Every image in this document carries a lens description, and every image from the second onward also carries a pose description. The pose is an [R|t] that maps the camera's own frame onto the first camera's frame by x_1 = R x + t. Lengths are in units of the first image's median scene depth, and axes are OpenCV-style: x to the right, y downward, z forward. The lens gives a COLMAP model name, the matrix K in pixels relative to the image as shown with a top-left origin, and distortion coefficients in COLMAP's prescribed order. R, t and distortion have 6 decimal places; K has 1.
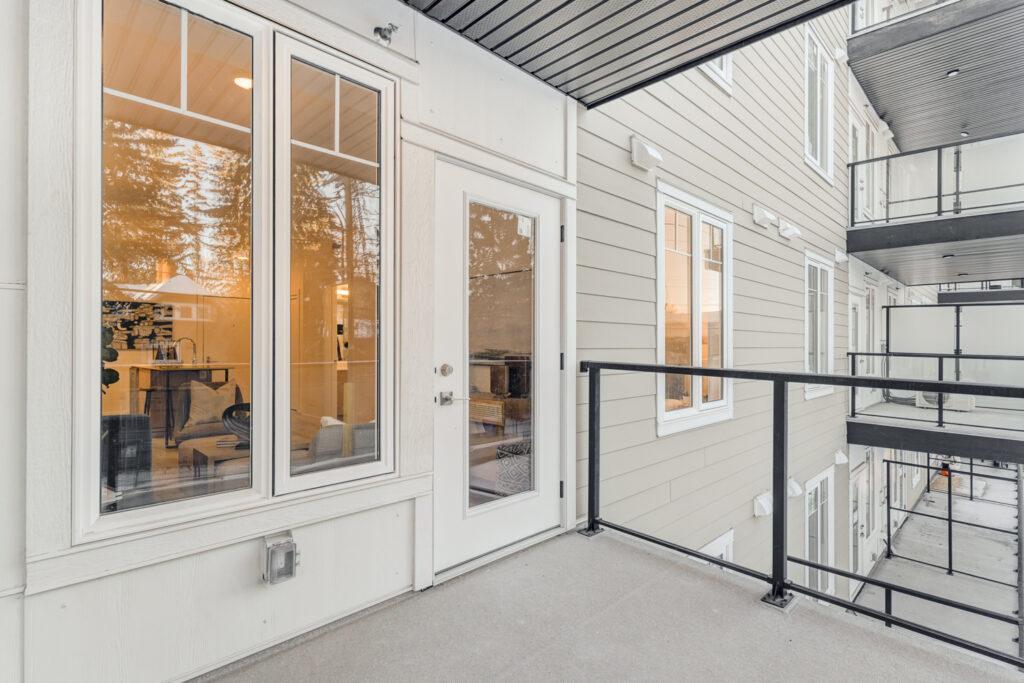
lens RADIAL K [[455.8, 0, 517.3], [0, 455.8, 346.5], [0, 0, 1]] dist [0.001121, -0.000694]
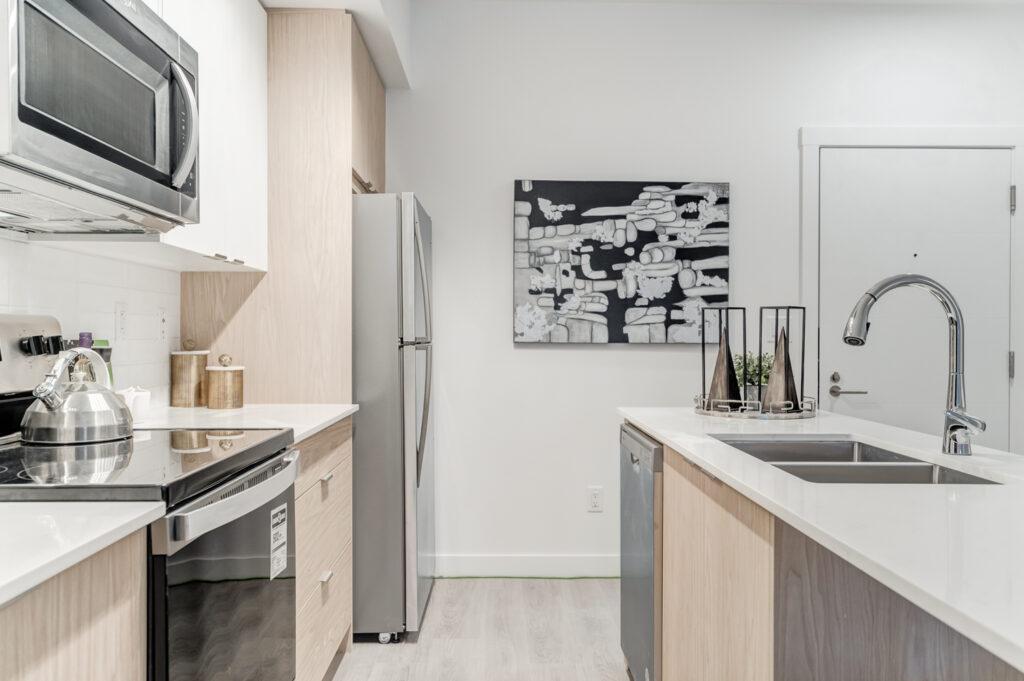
lens RADIAL K [[831.5, 0, 484.4], [0, 831.5, 334.1], [0, 0, 1]] dist [-0.003601, 0.003671]
pose [[0.739357, -0.000028, -0.673313, -0.544598], [-0.002715, 0.999992, -0.003022, 0.001484], [0.673308, 0.004063, 0.739351, 0.543121]]
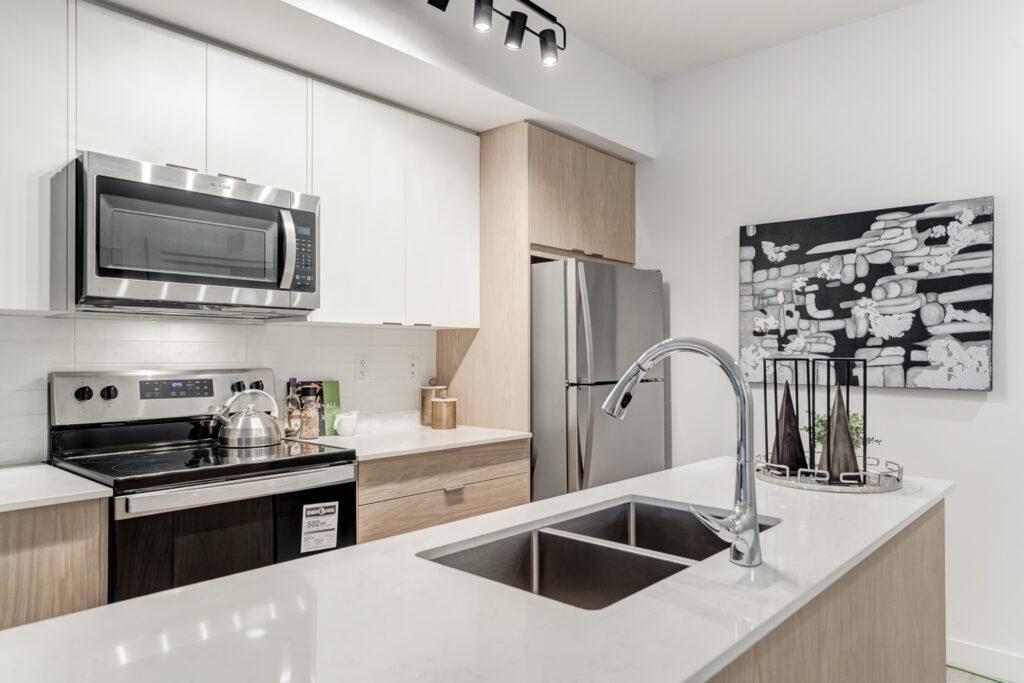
lens RADIAL K [[679.3, 0, 507.3], [0, 679.3, 346.8], [0, 0, 1]] dist [0.001131, 0.005826]
pose [[0.078330, -0.008537, -0.996891, -0.450093], [-0.000838, 0.999962, -0.008629, -0.014196], [0.996927, 0.001512, 0.078320, 0.755760]]
